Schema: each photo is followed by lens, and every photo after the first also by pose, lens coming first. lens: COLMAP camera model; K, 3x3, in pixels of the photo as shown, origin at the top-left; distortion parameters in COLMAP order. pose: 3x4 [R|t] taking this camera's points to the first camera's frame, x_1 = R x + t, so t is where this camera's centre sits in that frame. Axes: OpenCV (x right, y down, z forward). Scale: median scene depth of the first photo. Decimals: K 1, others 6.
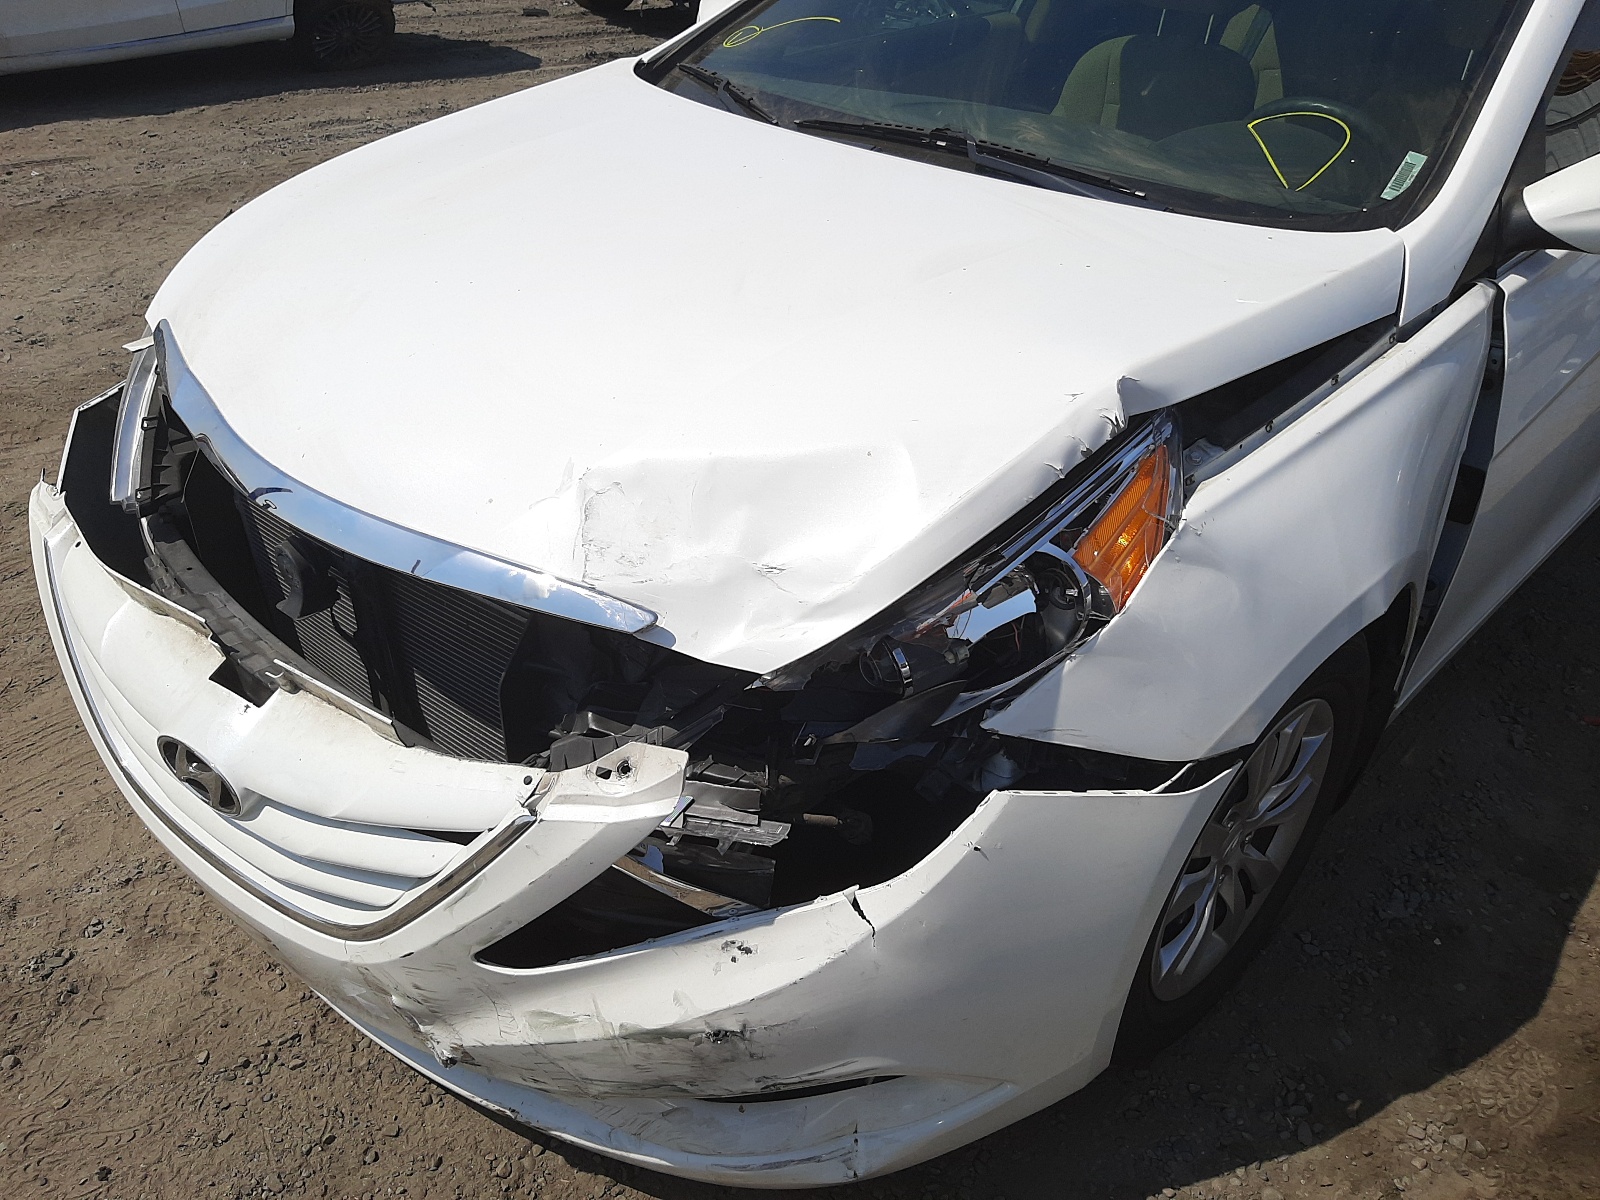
lens RADIAL K [[1238.9, 0, 800.0], [0, 1238.9, 600.0], [0, 0, 1]] dist [0.012202, -0.054472]
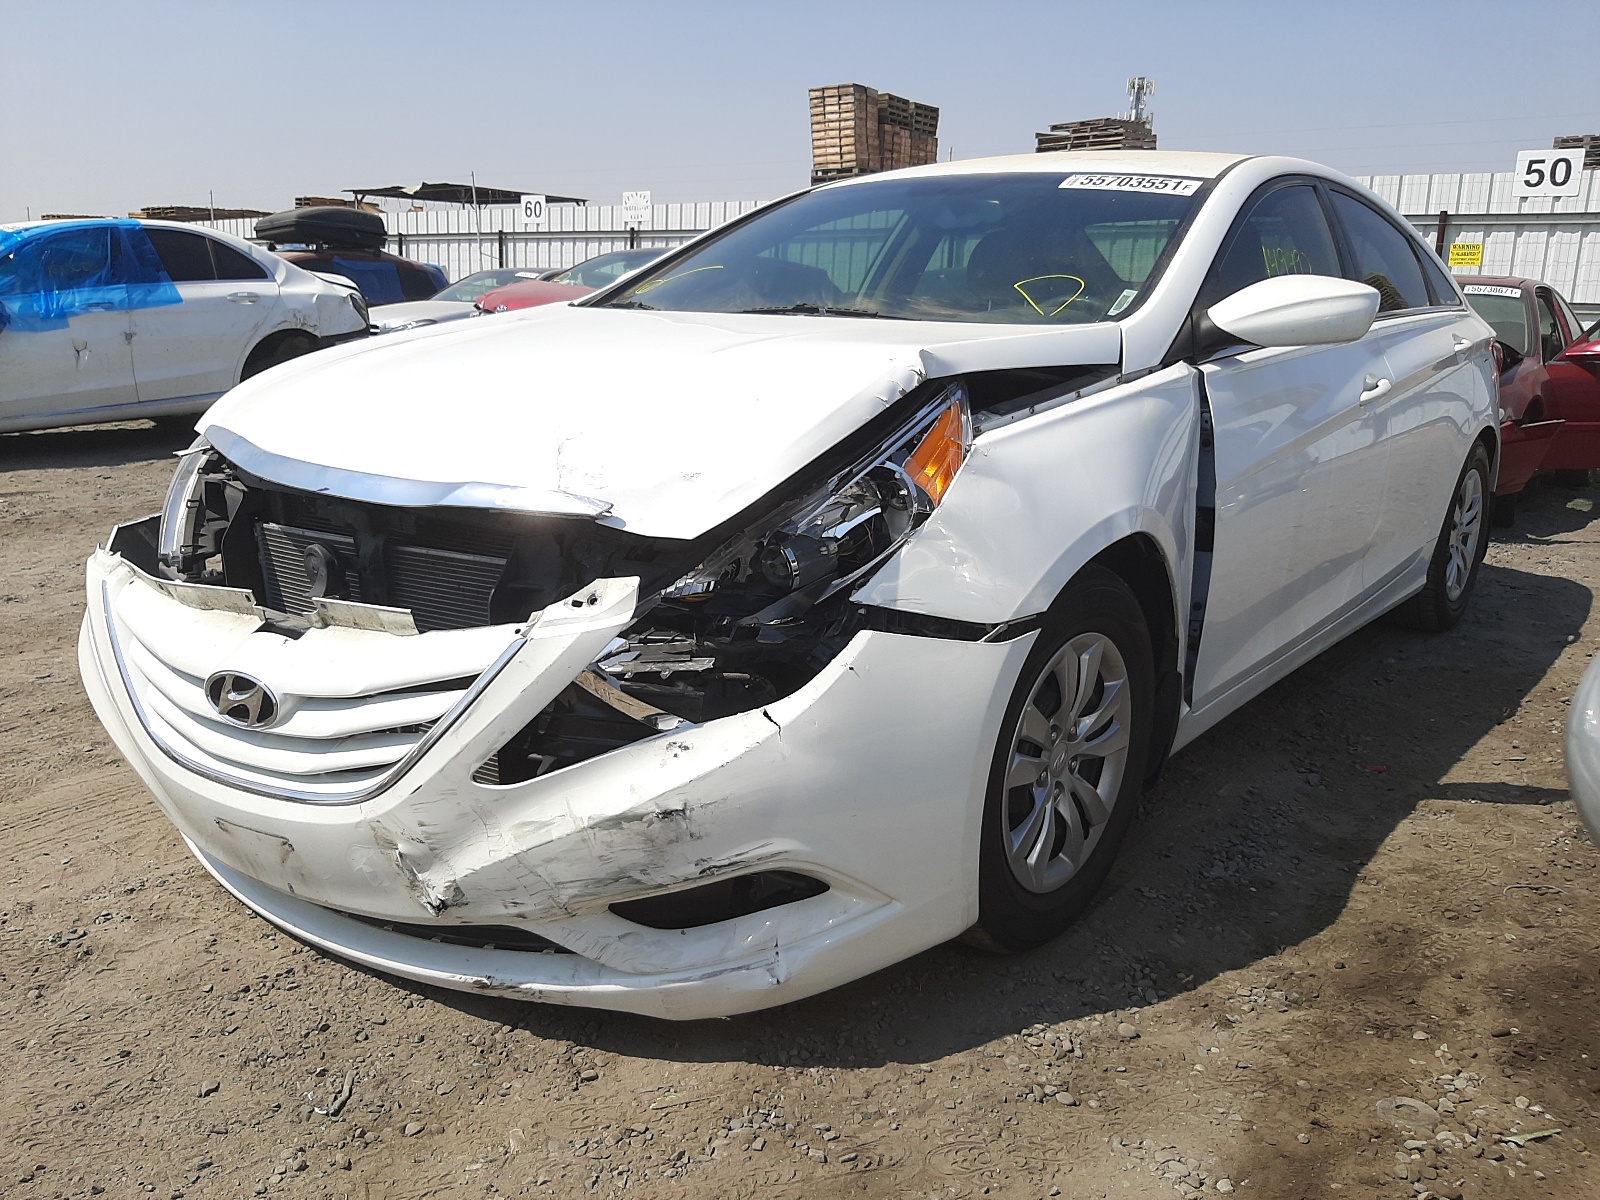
lens RADIAL K [[1215.1, 0, 800.0], [0, 1215.1, 600.0], [0, 0, 1]] dist [0.051550, -0.113669]
pose [[0.995455, -0.038994, 0.086885, -0.025299], [0.063316, 0.952481, -0.297945, 0.488920], [-0.071139, 0.302092, 0.950621, -0.274417]]
